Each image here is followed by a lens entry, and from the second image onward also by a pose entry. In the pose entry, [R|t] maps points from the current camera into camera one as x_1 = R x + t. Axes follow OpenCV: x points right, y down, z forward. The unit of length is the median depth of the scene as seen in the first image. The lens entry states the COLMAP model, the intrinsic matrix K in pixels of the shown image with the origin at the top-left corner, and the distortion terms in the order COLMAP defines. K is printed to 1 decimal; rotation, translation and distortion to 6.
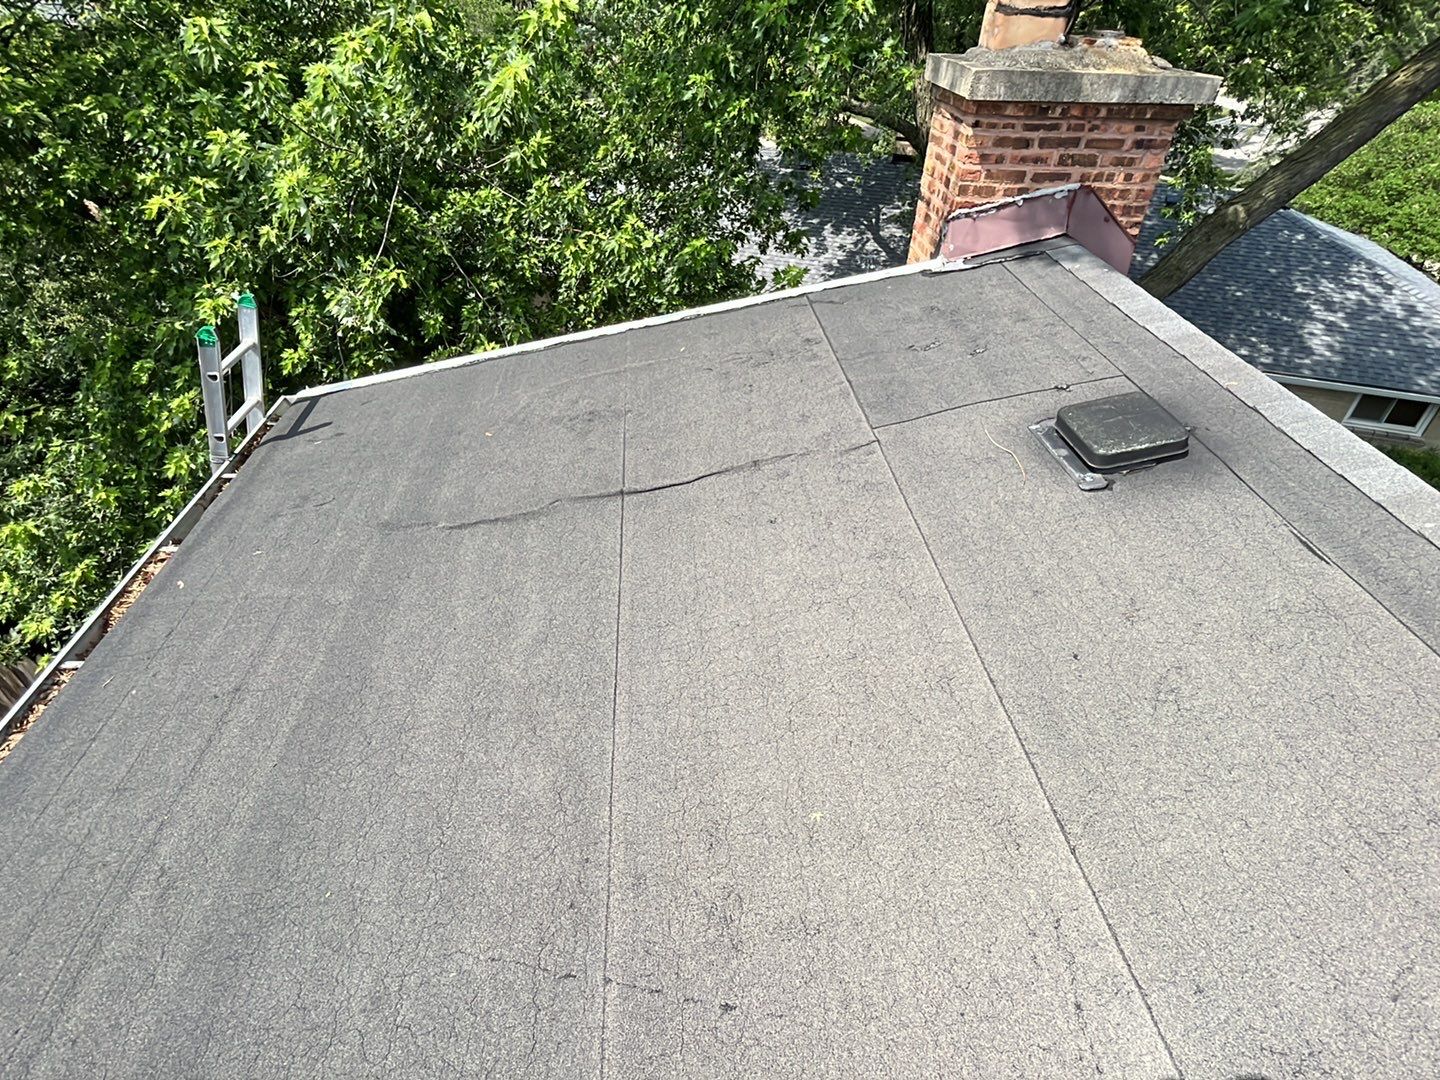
lens RADIAL K [[772.6, 0, 714.1], [0, 772.6, 539.2], [0, 0, 1]] dist [0.000856, 0.000012]
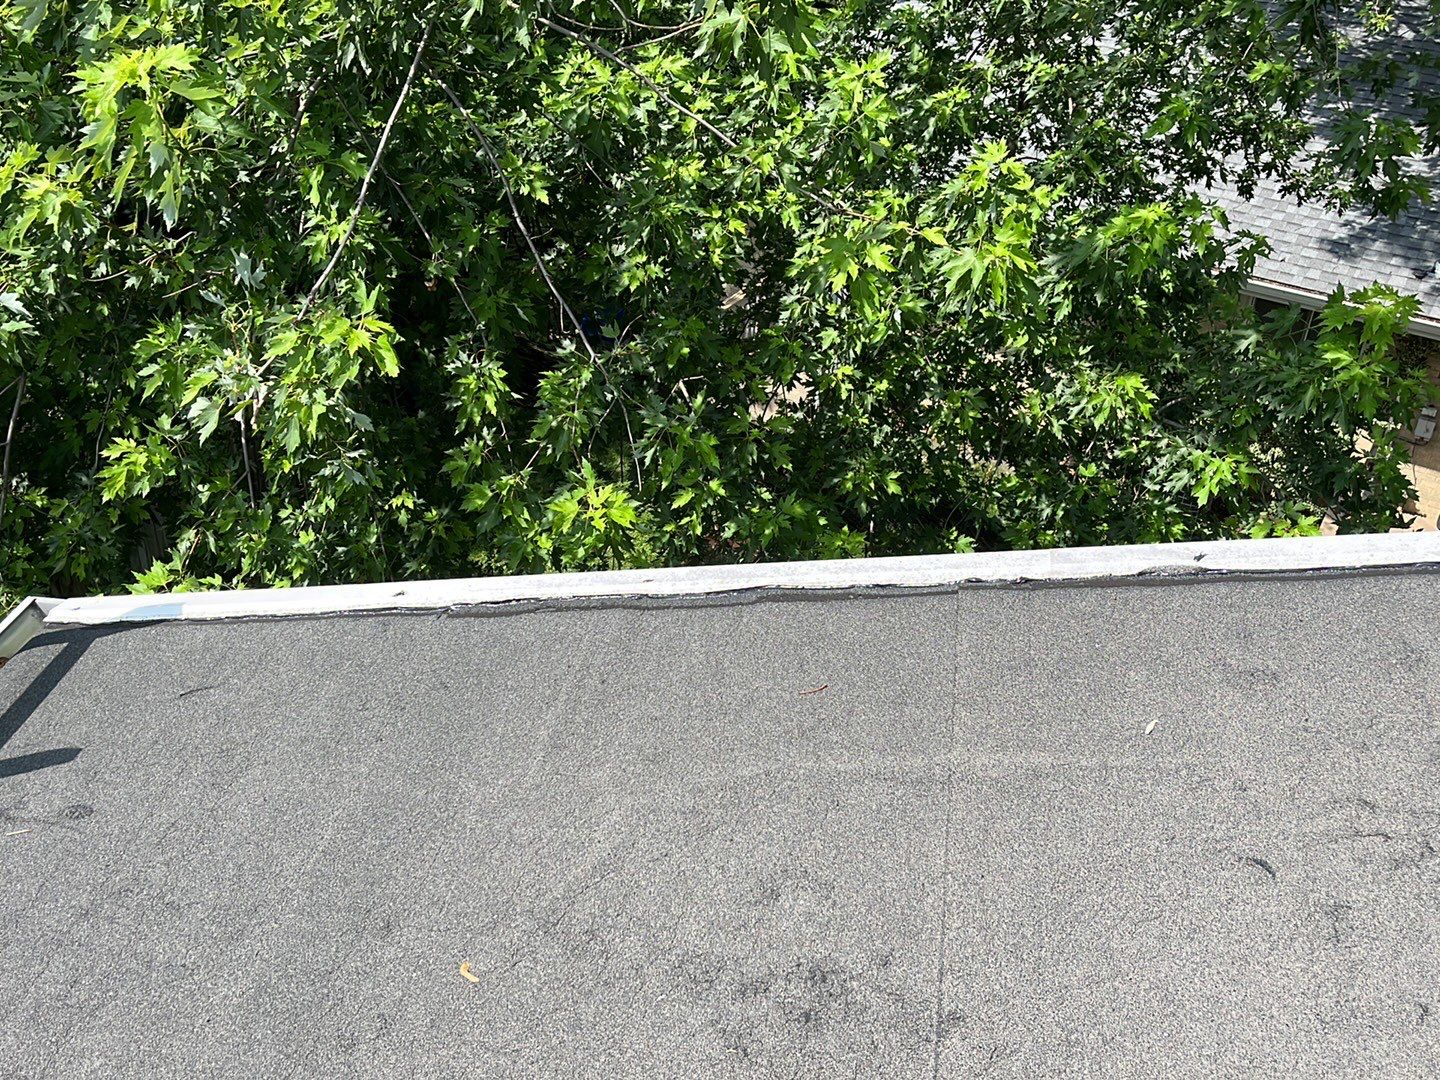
lens RADIAL K [[1430.8, 0, 711.6], [0, 1430.8, 543.2], [0, 0, 1]] dist [0.063437, -0.064419]
pose [[0.967860, 0.136062, -0.211506, -0.062444], [-0.148717, 0.987853, -0.045049, -0.170817], [0.202807, 0.075055, 0.976338, 0.271826]]
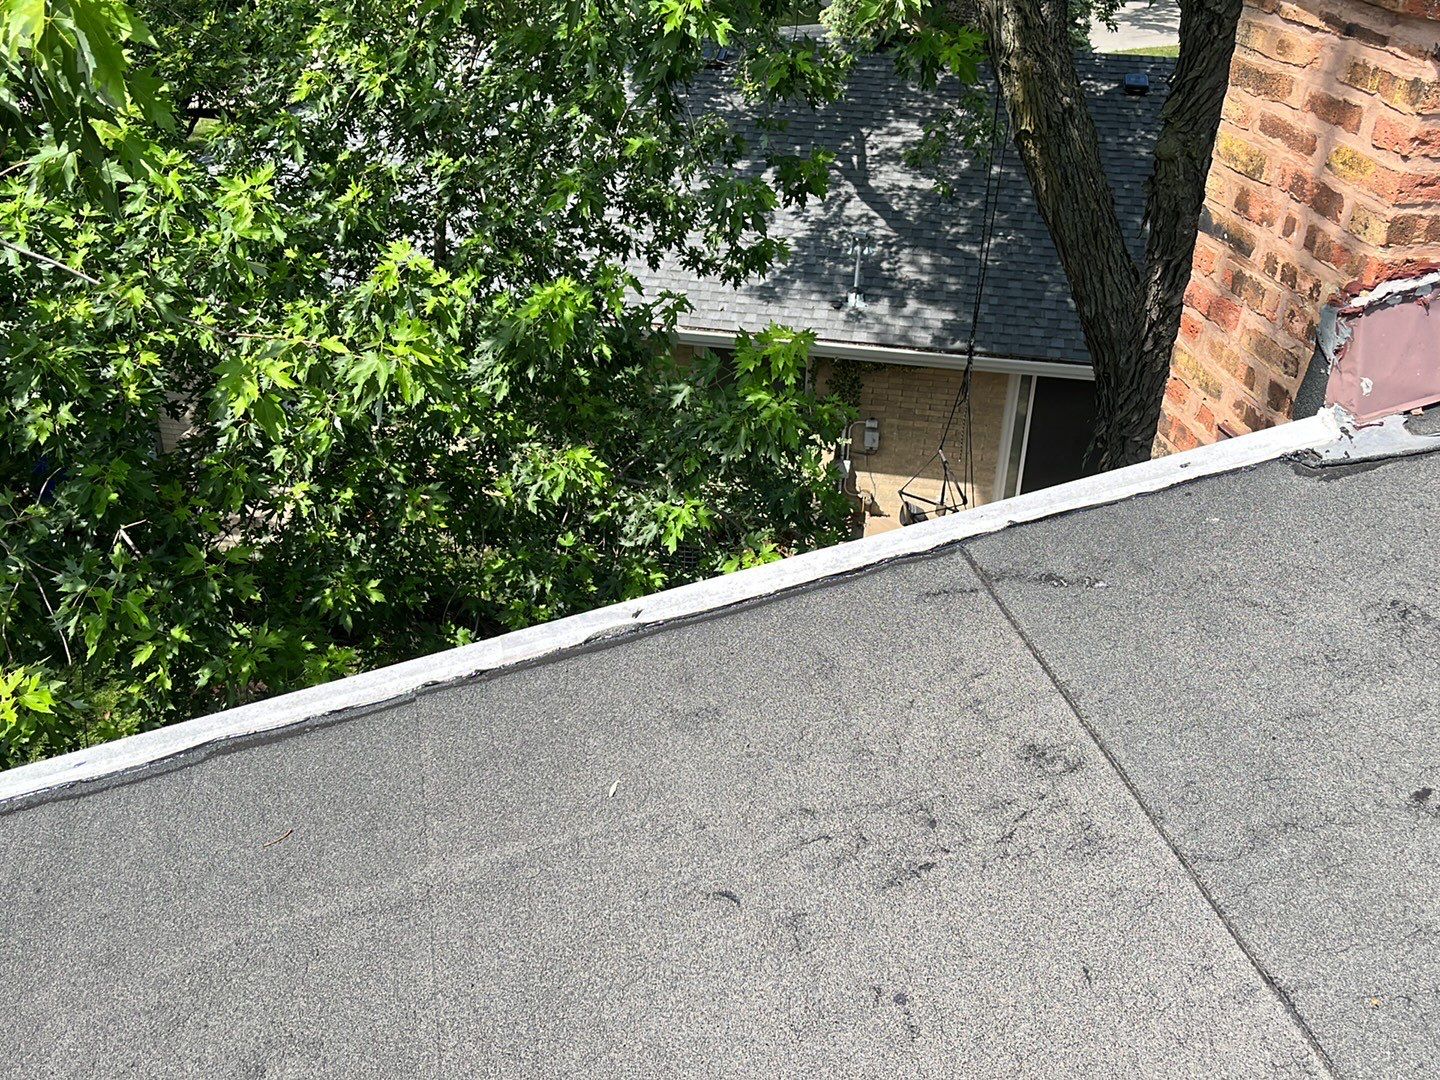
lens RADIAL K [[1434.4, 0, 720.8], [0, 1434.4, 546.2], [0, 0, 1]] dist [0.080031, -0.158965]
pose [[0.990698, -0.074290, 0.114013, -0.036431], [0.087098, 0.989905, -0.111812, -0.175992], [-0.104556, 0.120702, 0.987167, 0.274552]]
